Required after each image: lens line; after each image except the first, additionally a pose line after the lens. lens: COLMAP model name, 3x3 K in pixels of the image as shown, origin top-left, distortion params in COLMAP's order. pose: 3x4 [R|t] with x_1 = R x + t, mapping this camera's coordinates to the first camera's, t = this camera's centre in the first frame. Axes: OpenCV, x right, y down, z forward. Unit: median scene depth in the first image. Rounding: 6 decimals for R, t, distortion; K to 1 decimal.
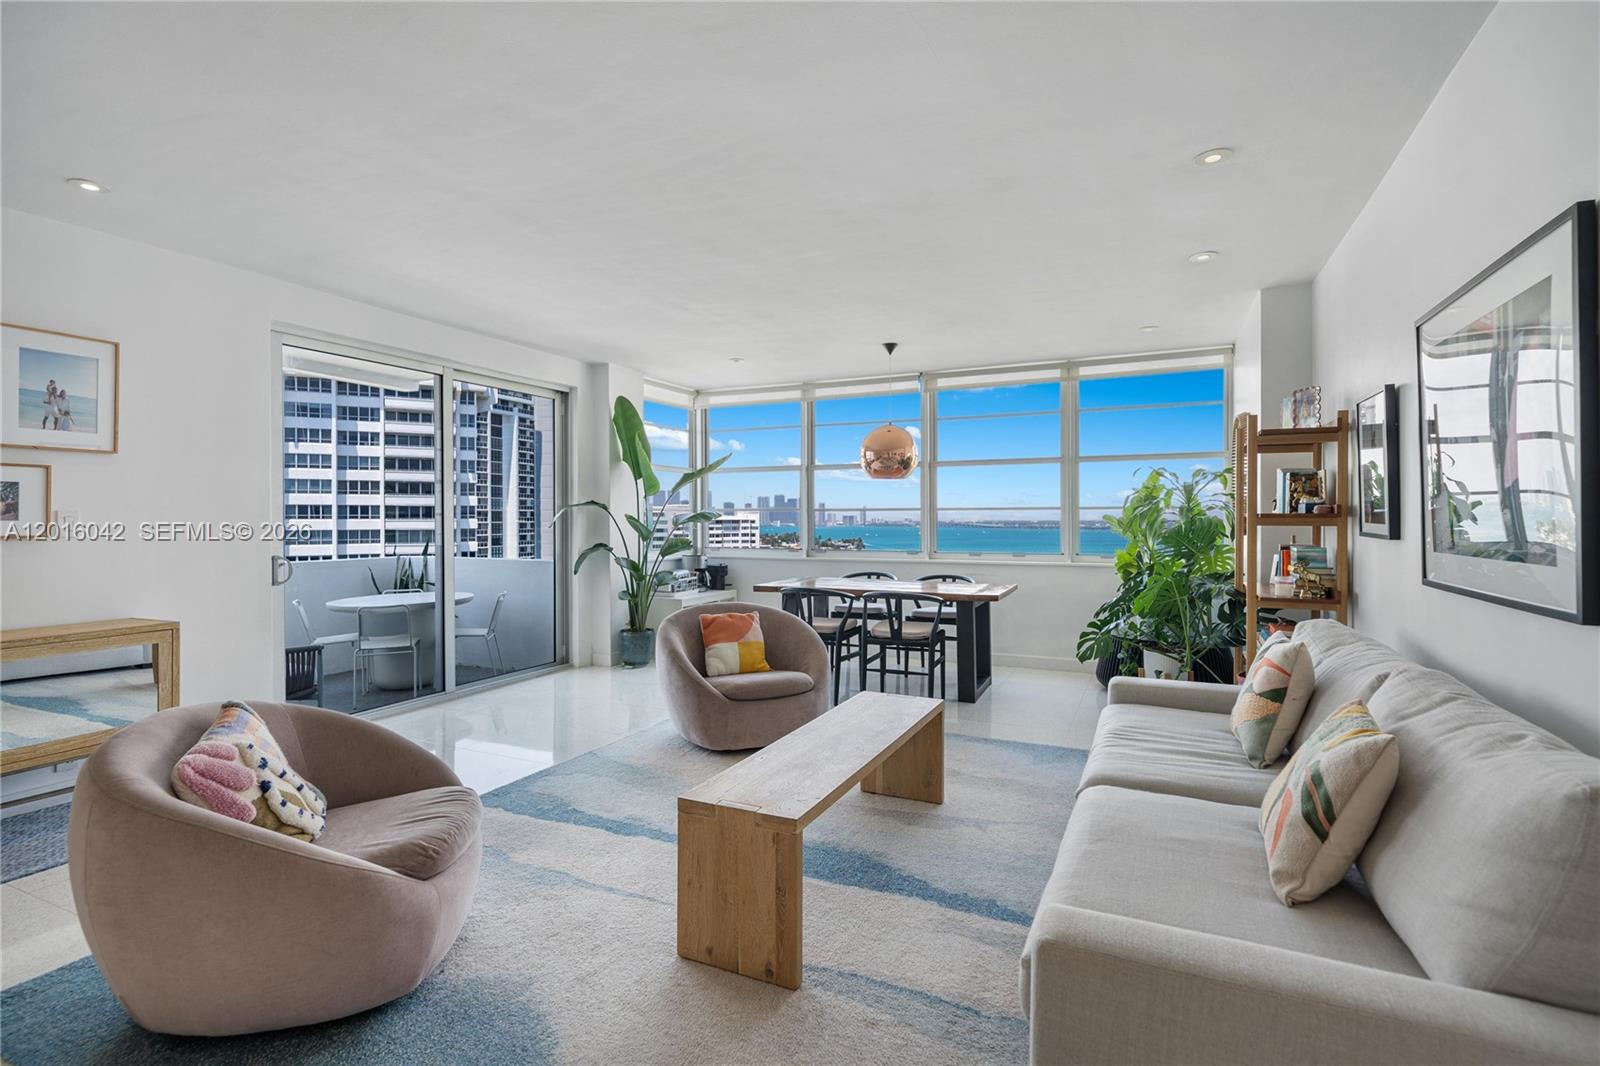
lens RADIAL K [[770.4, 0, 791.8], [0, 770.4, 521.0], [0, 0, 1]] dist [0.005202, -0.000485]
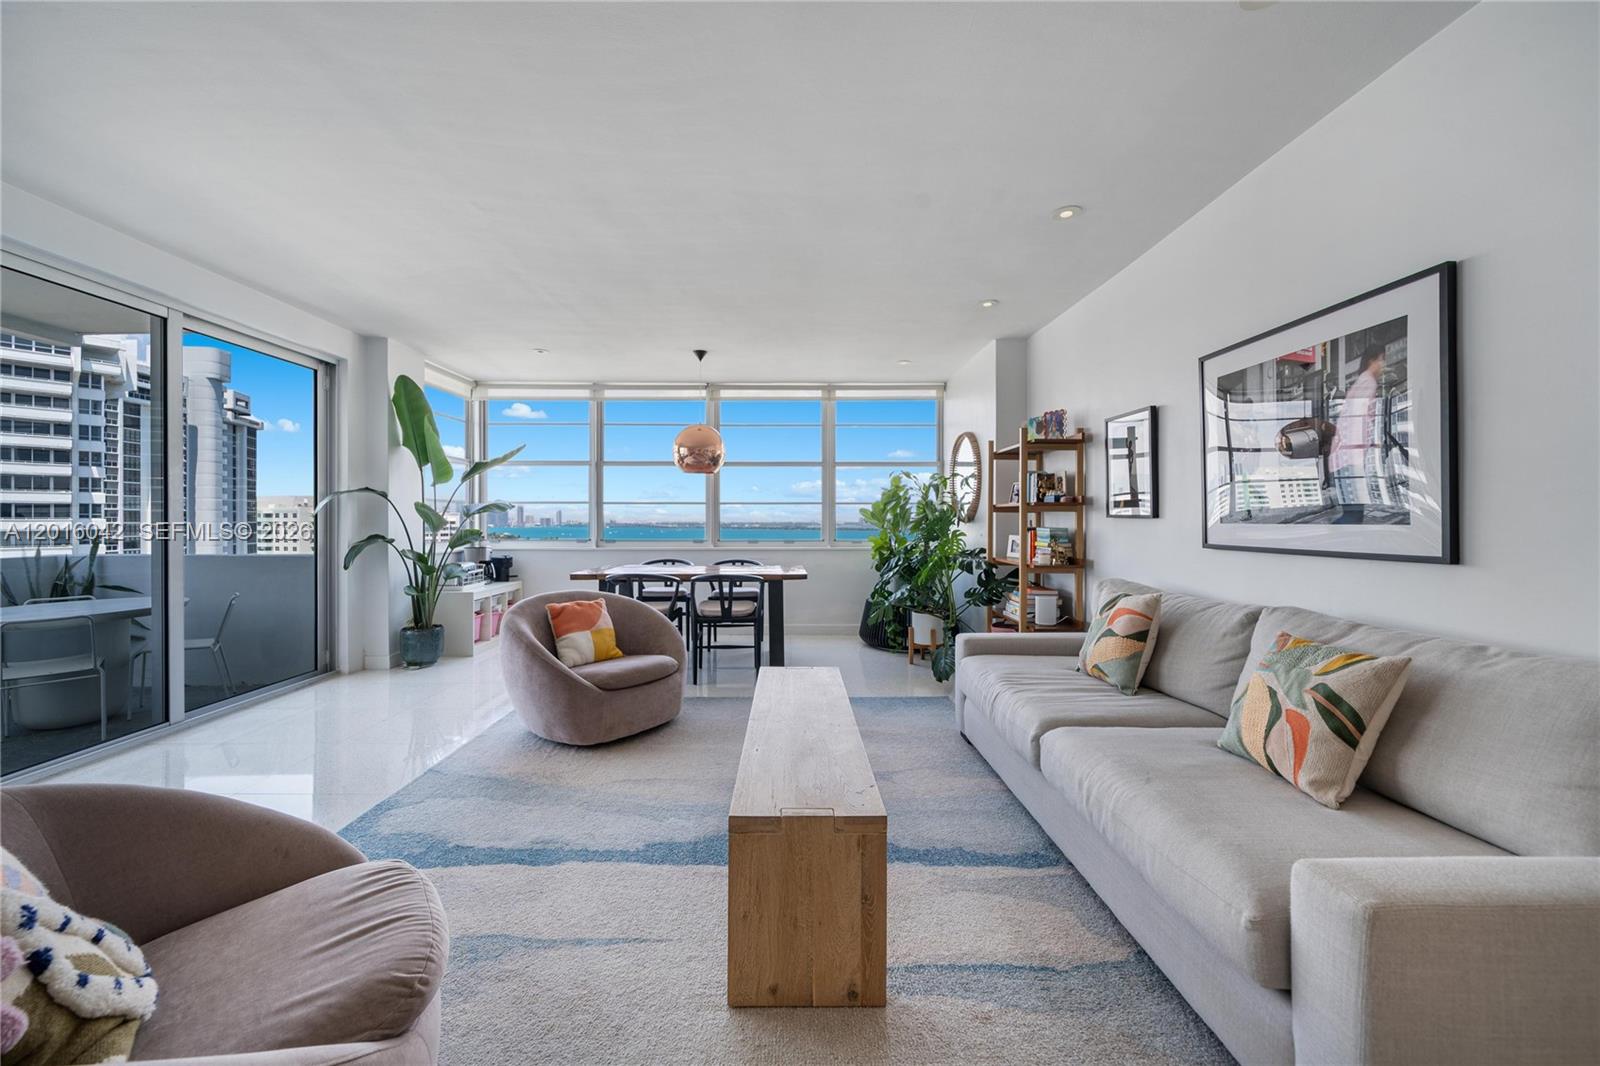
lens RADIAL K [[622.3, 0, 796.3], [0, 622.3, 520.8], [0, 0, 1]] dist [-0.002911, 0.000467]
pose [[0.897114, 0.002499, 0.441792, -0.143376], [-0.001075, 0.999993, -0.003474, 0.016557], [-0.441798, 0.002641, 0.897111, 0.139607]]
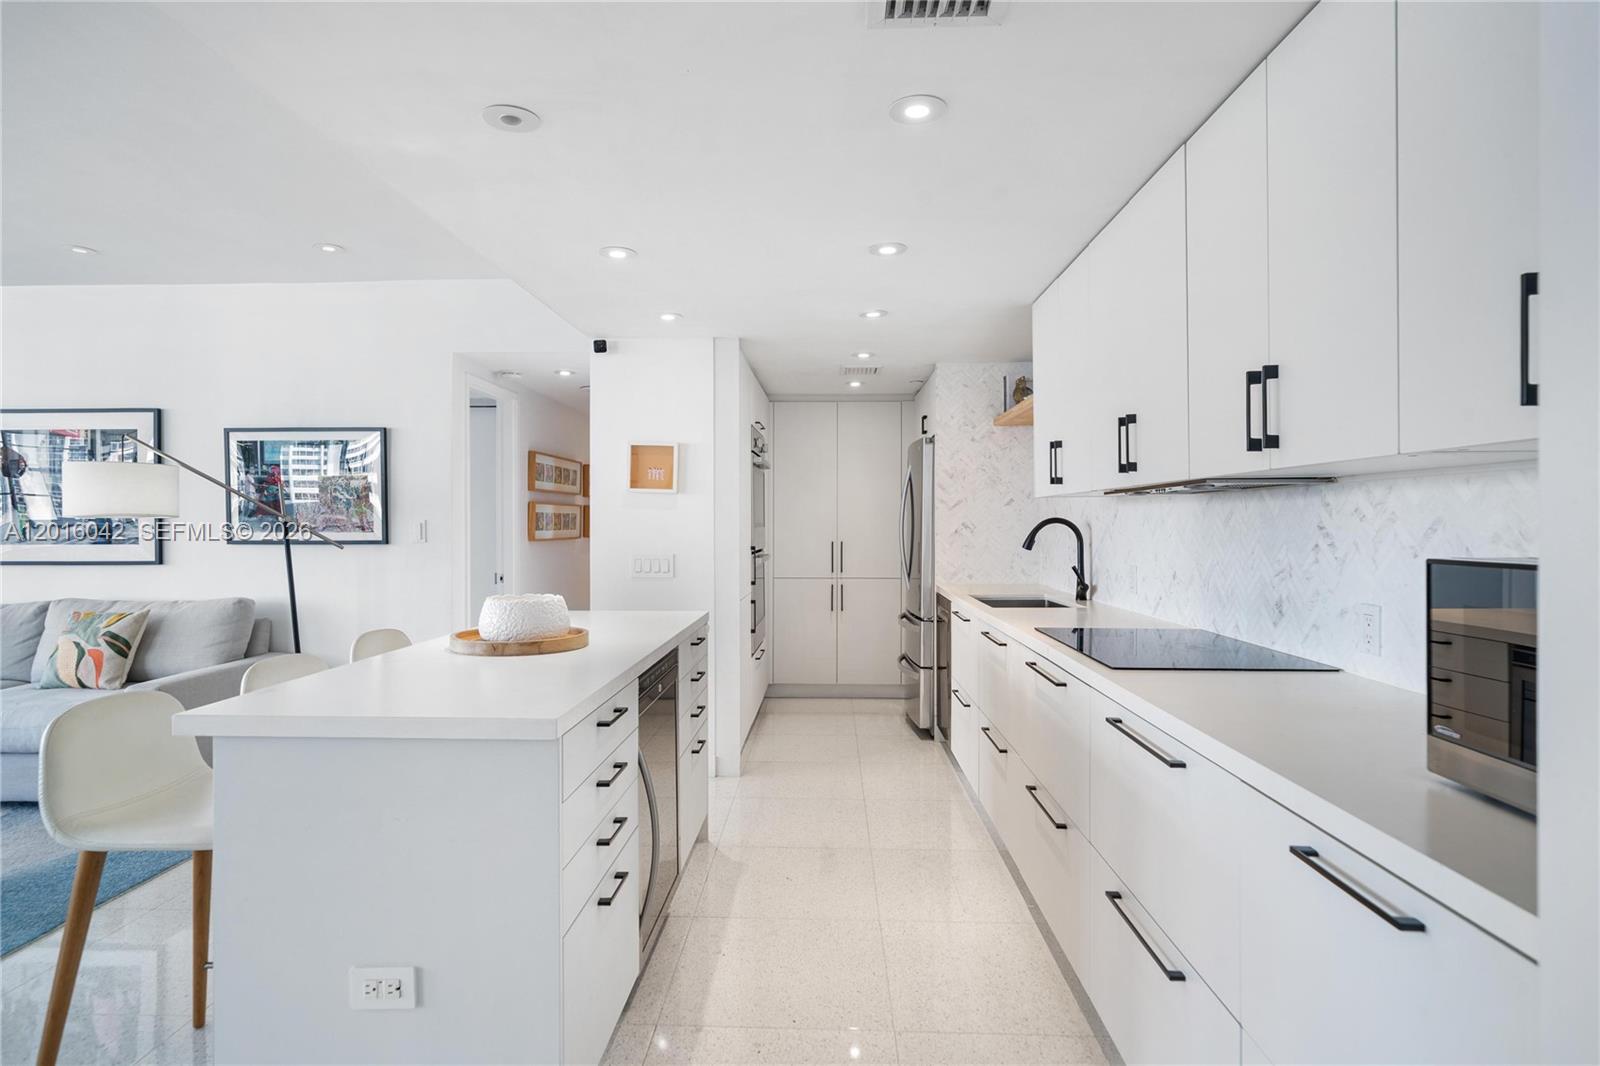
lens RADIAL K [[836.7, 0, 761.3], [0, 836.7, 521.5], [0, 0, 1]] dist [0.005832, 0.001409]
pose [[-0.376494, 0.004702, 0.926407, -0.675331], [0.008900, 0.999959, -0.001459, 0.002207], [-0.926376, 0.007695, -0.376520, 0.040989]]
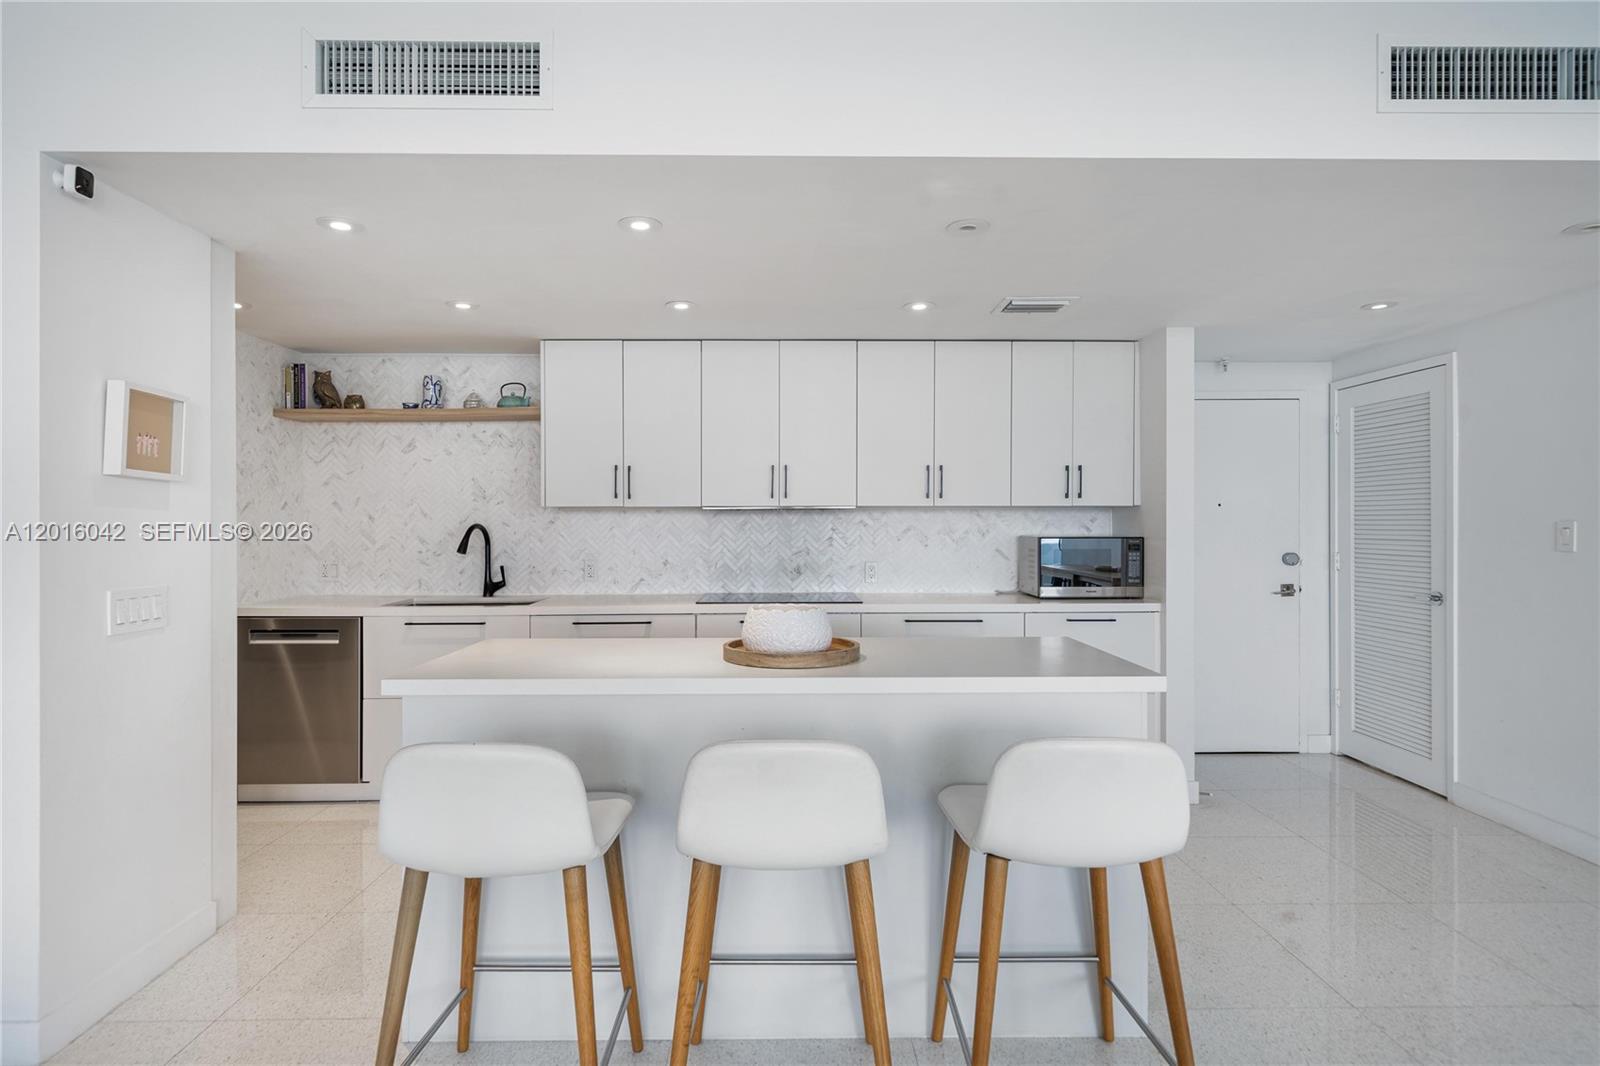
lens RADIAL K [[836.7, 0, 803.9], [0, 836.7, 517.9], [0, 0, 1]] dist [0.005832, 0.001409]
pose [[-0.896303, 0.003294, -0.443429, -0.084851], [0.002529, 0.999994, 0.002316, -0.005925], [0.443434, 0.000954, -0.896306, 0.354724]]
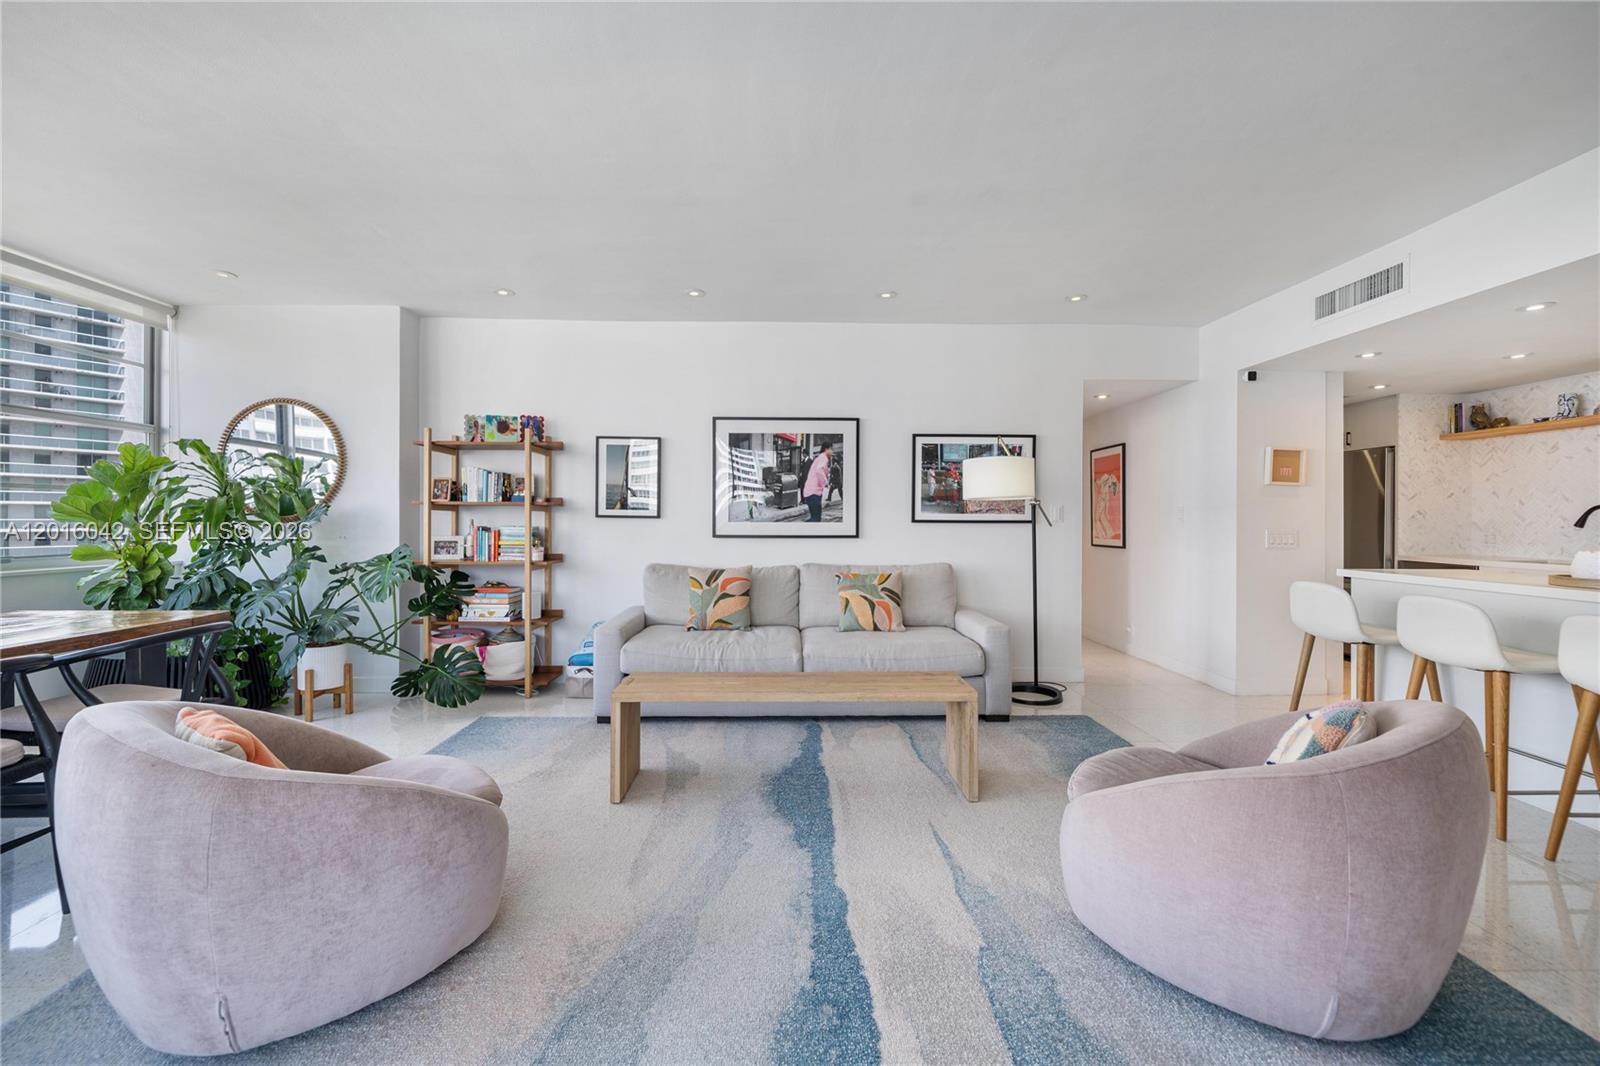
lens RADIAL K [[654.7, 0, 793.2], [0, 654.7, 532.0], [0, 0, 1]] dist [0.008222, -0.000347]
pose [[-0.444195, -0.015844, 0.895790, -0.410793], [0.003282, 0.999808, 0.019311, 0.013258], [-0.895924, 0.011517, -0.444058, 0.701501]]
